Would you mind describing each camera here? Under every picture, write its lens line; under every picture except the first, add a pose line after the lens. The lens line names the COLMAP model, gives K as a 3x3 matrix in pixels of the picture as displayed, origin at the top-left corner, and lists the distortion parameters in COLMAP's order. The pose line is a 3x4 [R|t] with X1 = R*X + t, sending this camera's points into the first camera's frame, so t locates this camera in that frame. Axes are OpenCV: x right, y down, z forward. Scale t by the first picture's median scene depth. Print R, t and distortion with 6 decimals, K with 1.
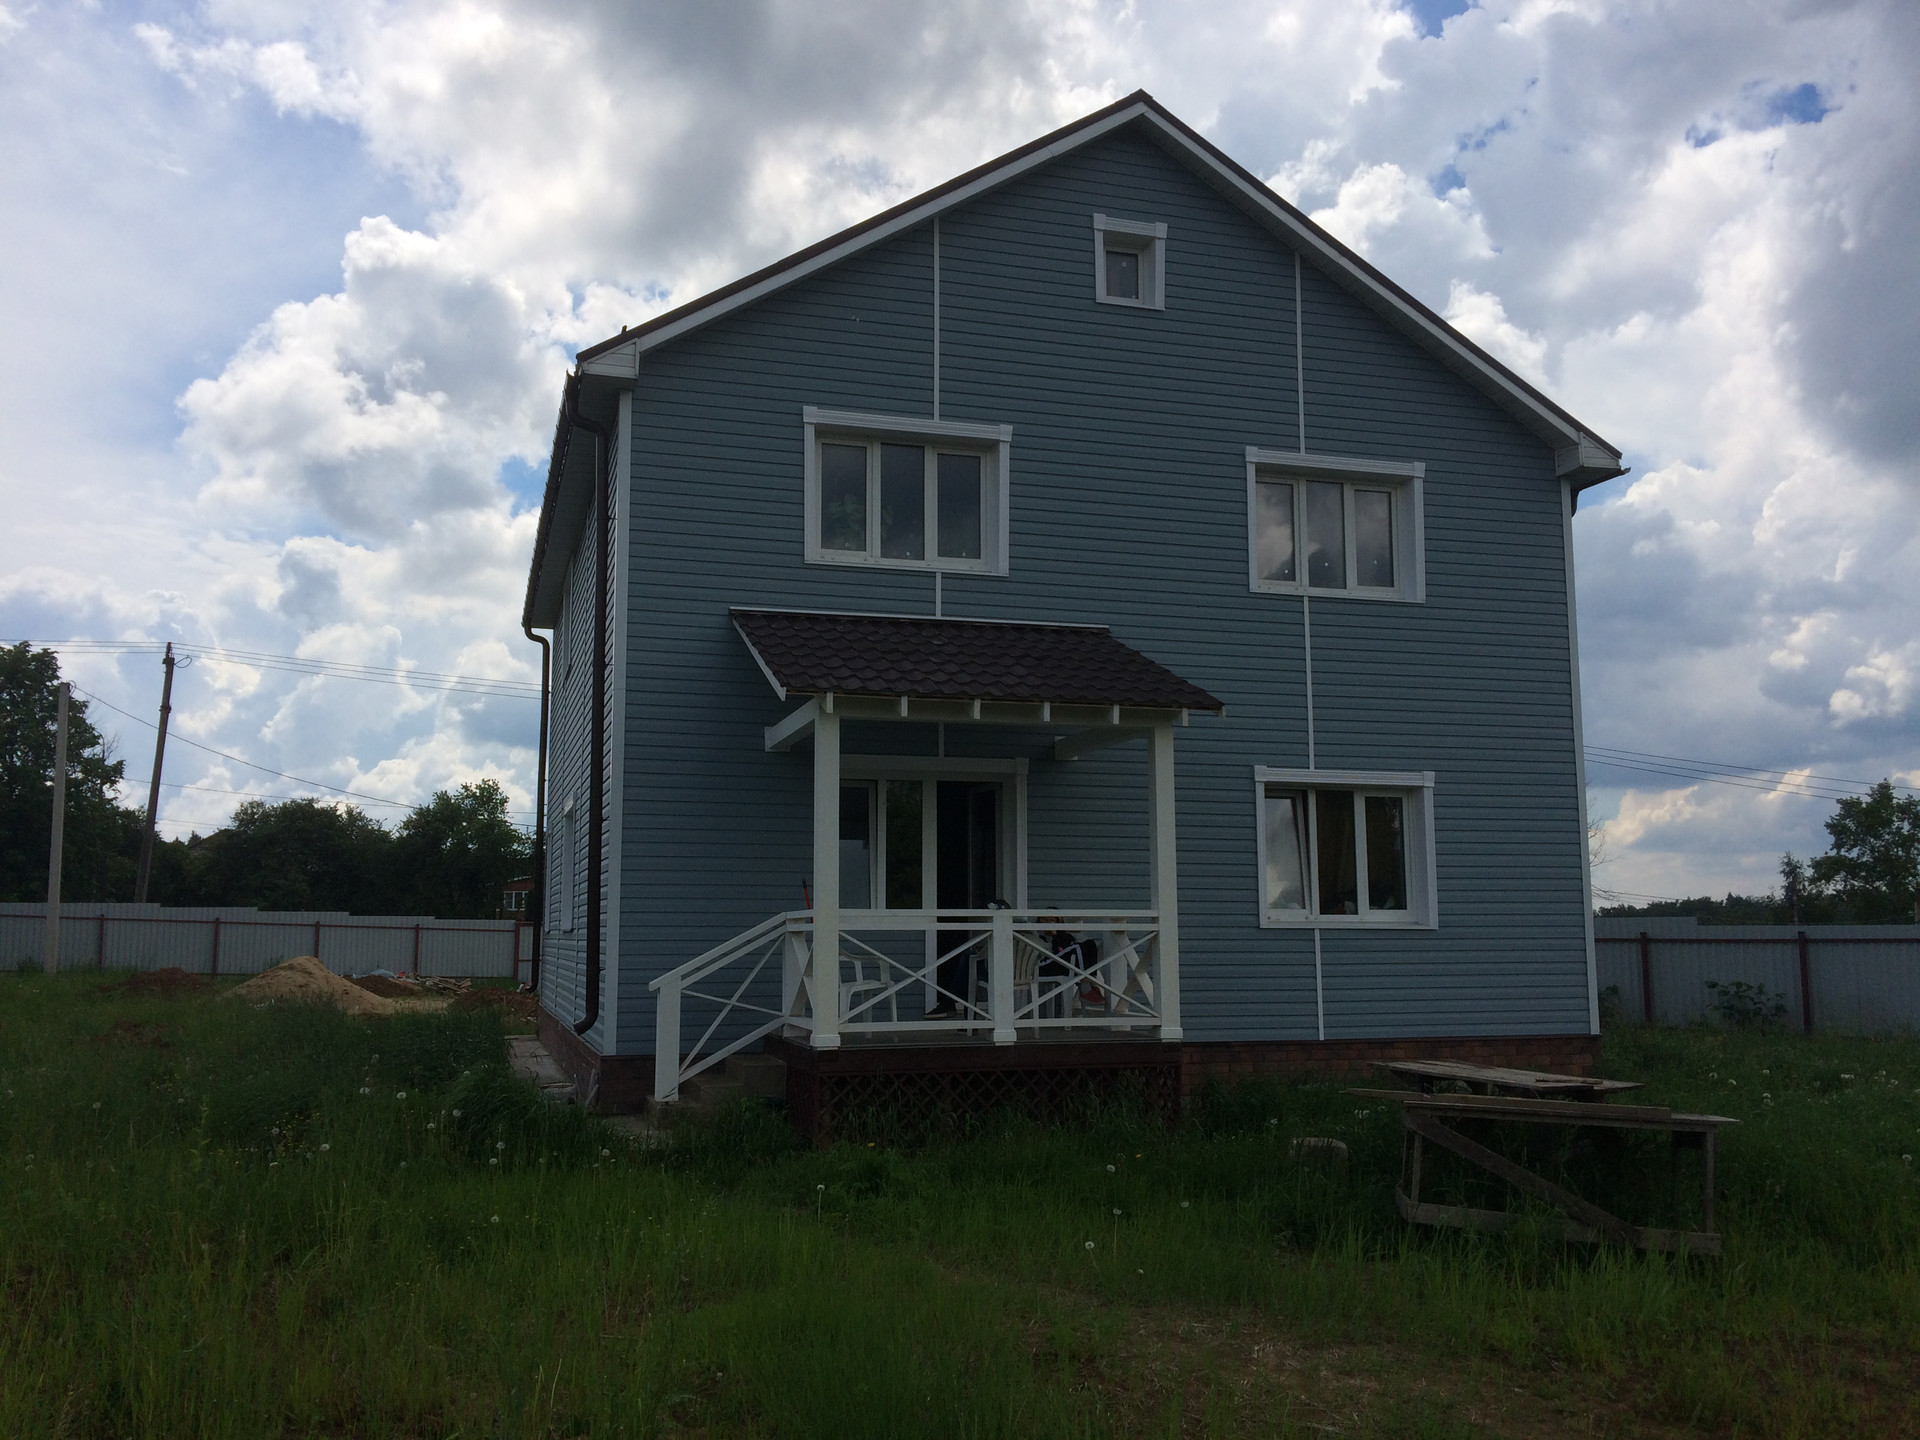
lens RADIAL K [[1616.0, 0, 952.0], [0, 1616.0, 717.4], [0, 0, 1]] dist [0.098599, -0.139200]
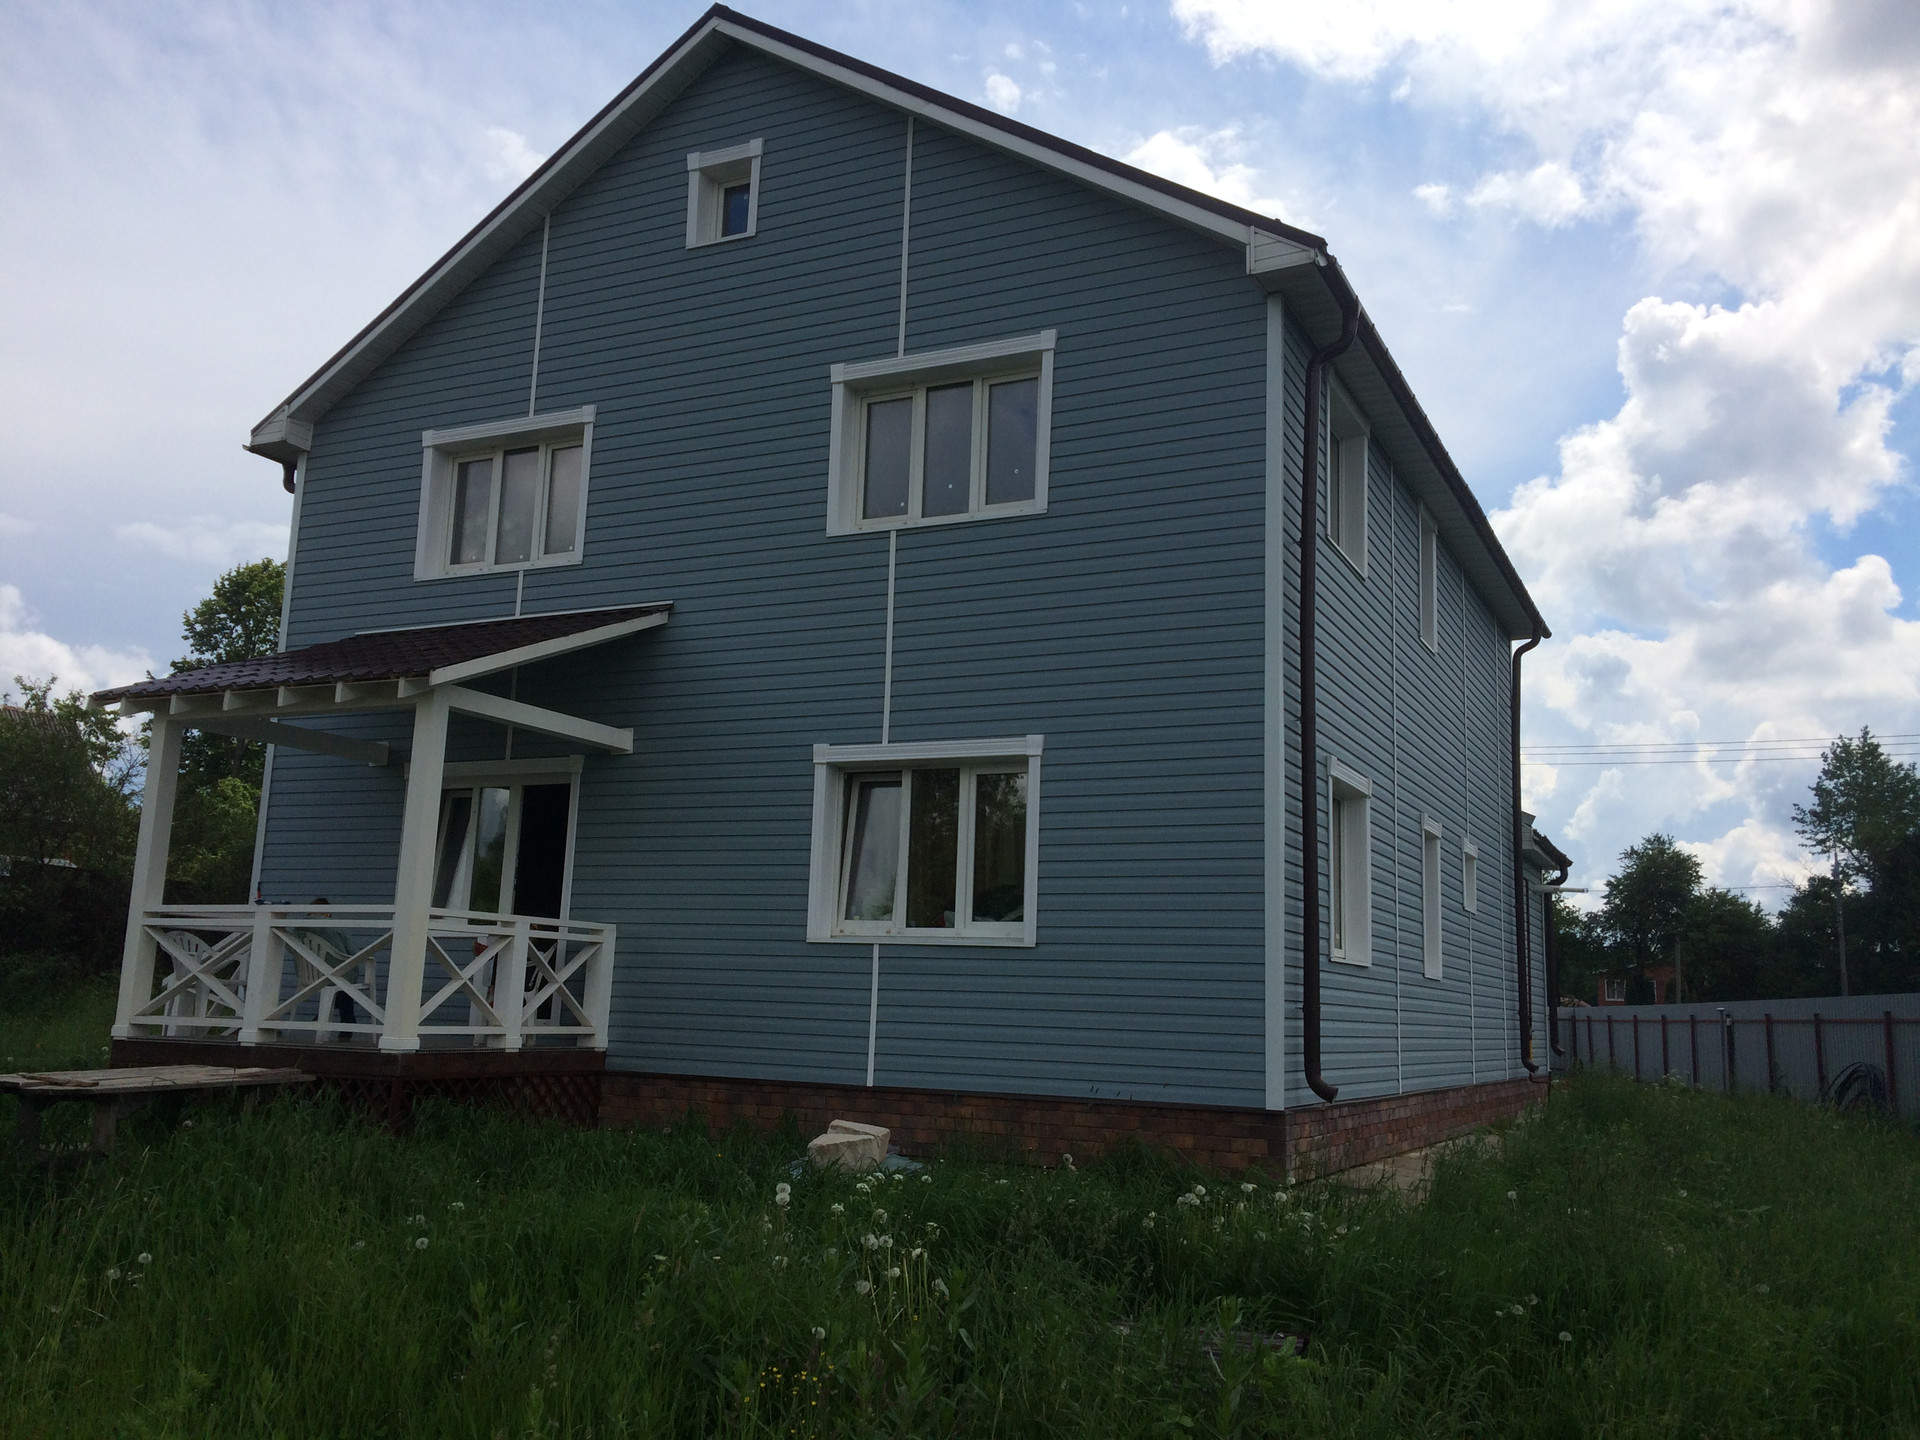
lens RADIAL K [[1616.0, 0, 952.0], [0, 1616.0, 717.4], [0, 0, 1]] dist [0.098599, -0.139200]
pose [[0.724185, -0.092753, -0.683339, 0.789360], [0.054248, 0.995505, -0.077635, 0.082500], [0.687468, 0.019153, 0.725962, 0.445480]]
